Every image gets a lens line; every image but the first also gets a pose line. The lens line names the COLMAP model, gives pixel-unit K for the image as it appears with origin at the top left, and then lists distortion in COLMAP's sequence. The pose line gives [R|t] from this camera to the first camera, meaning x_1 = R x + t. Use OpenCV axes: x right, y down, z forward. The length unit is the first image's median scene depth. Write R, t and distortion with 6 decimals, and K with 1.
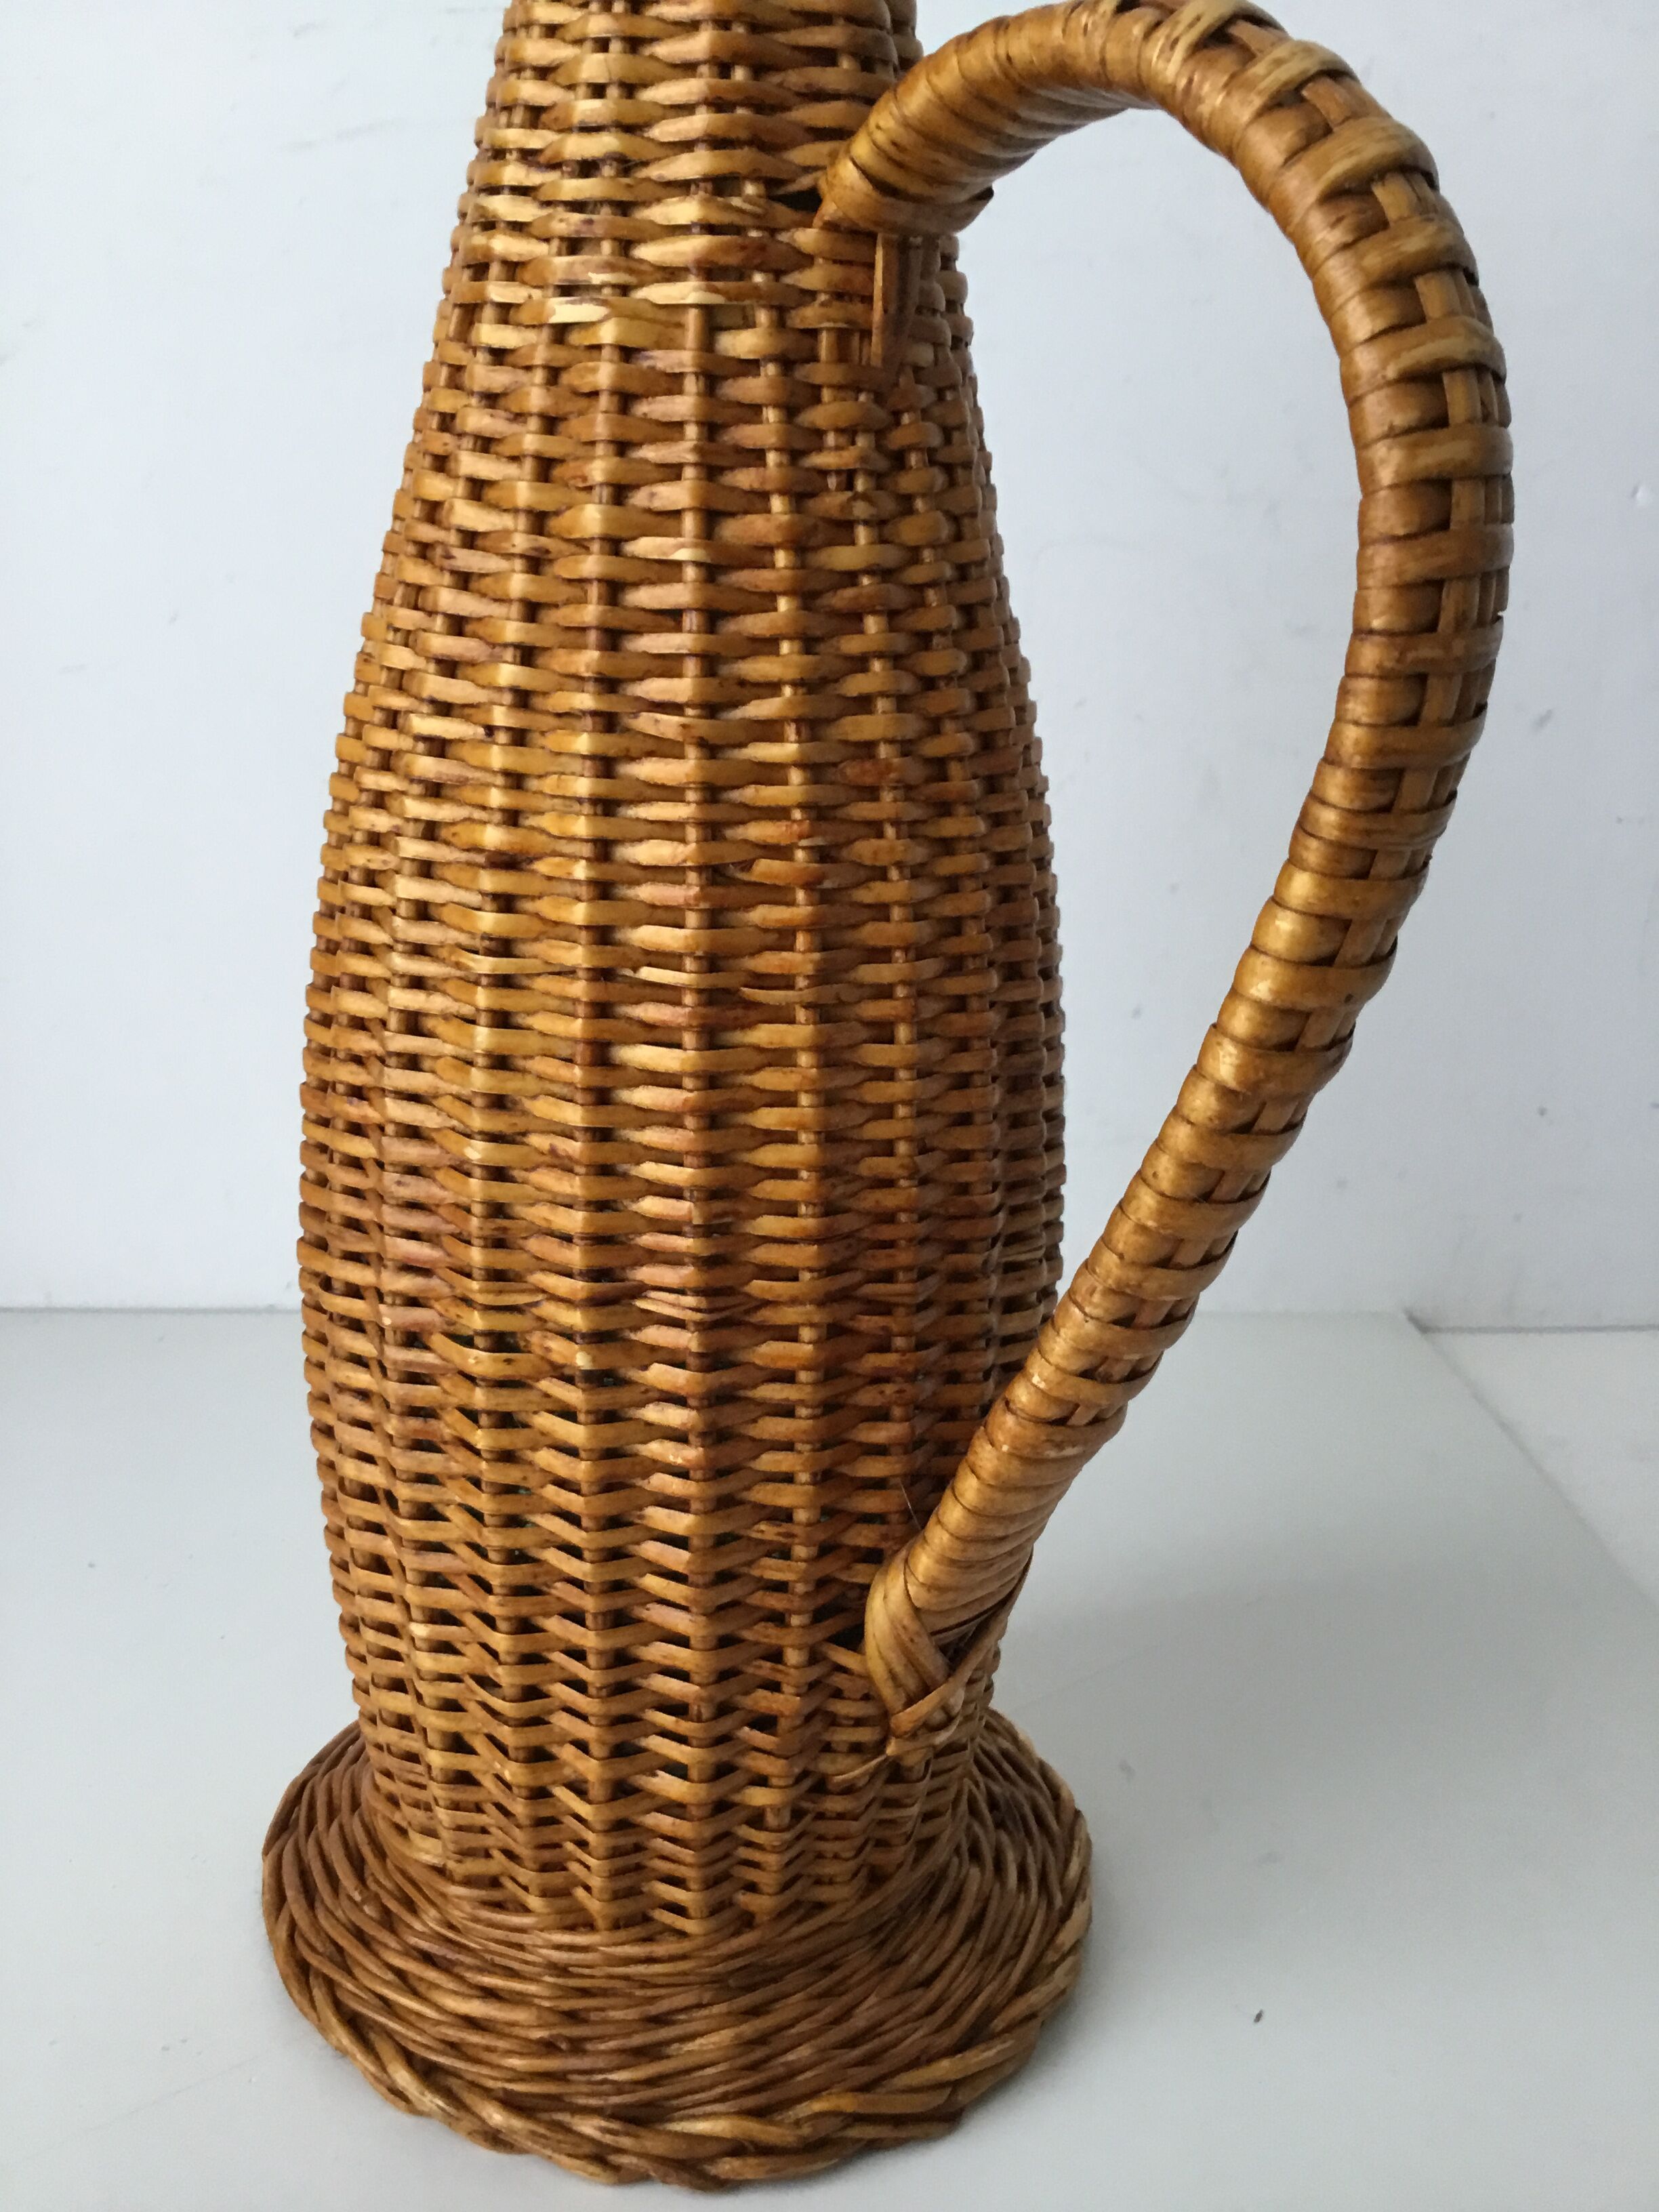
lens RADIAL K [[2016.9, 0, 896.8], [0, 2016.9, 1106.9], [0, 0, 1]] dist [0.064118, -0.197870]
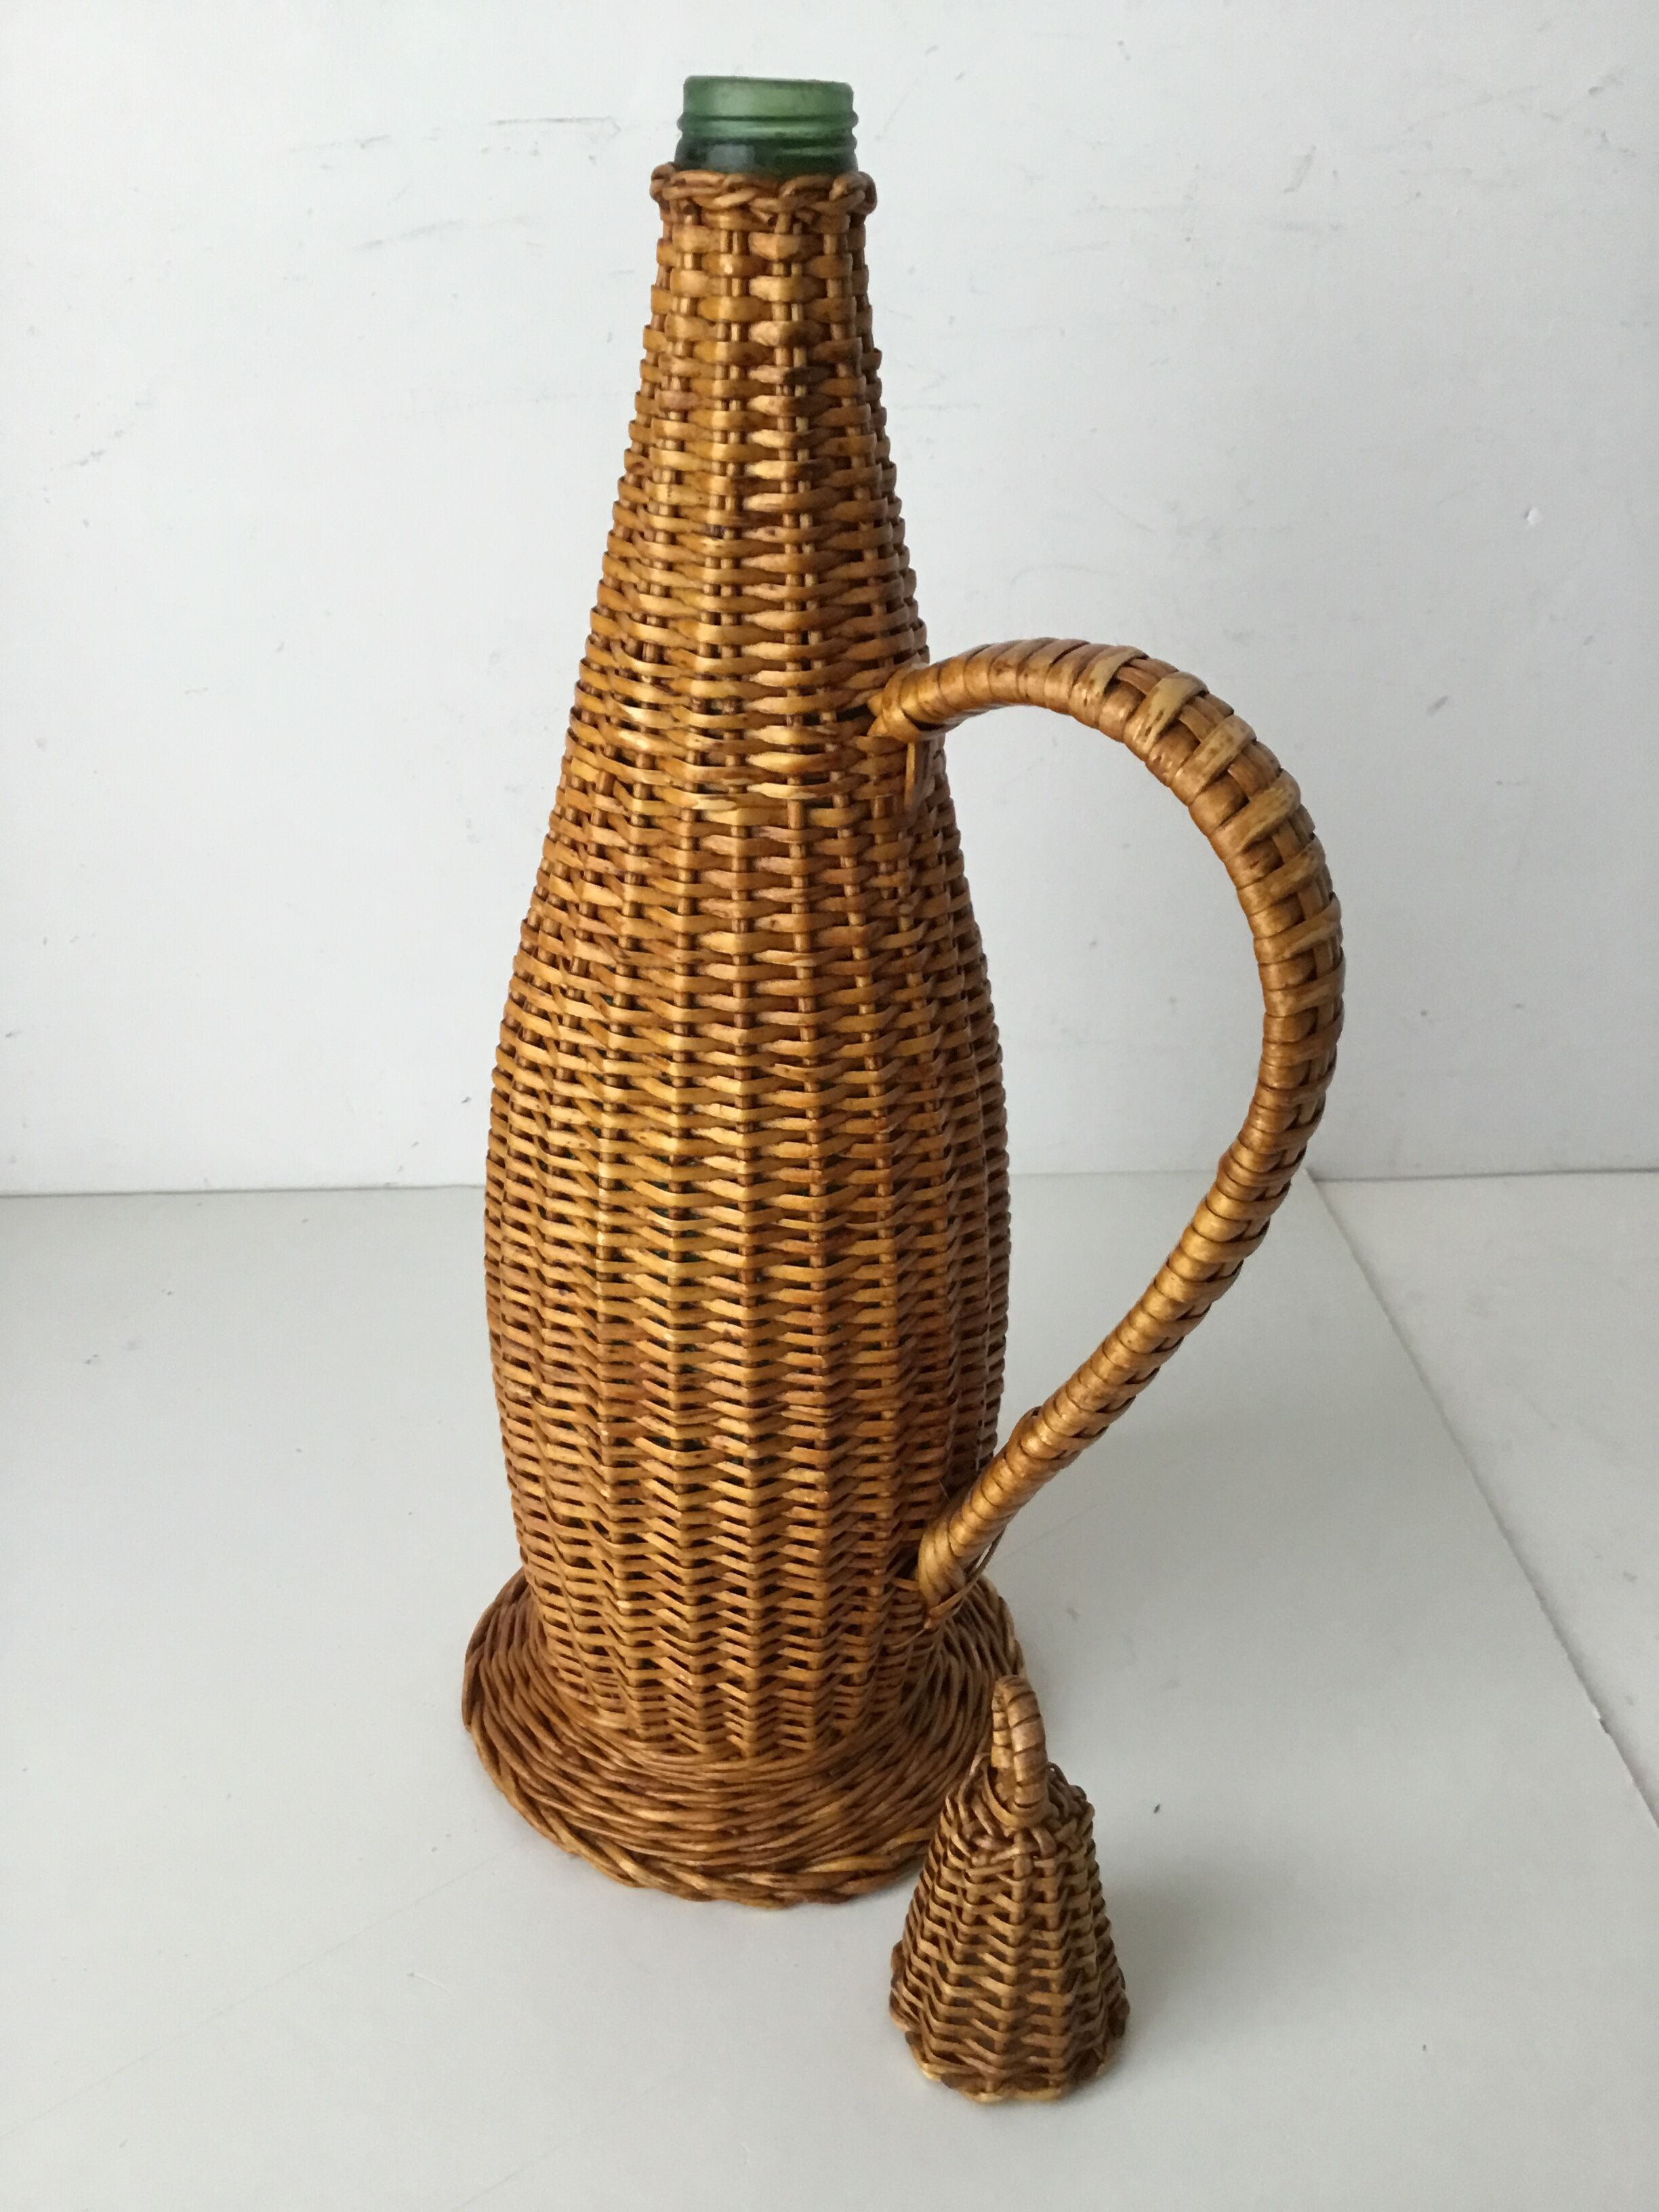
lens RADIAL K [[2016.9, 0, 896.8], [0, 2016.9, 1106.9], [0, 0, 1]] dist [0.064118, -0.197870]
pose [[0.978744, -0.103719, 0.176923, -0.291248], [0.061087, 0.970967, 0.231283, -0.481483], [-0.195774, -0.215559, 0.956664, -0.441780]]
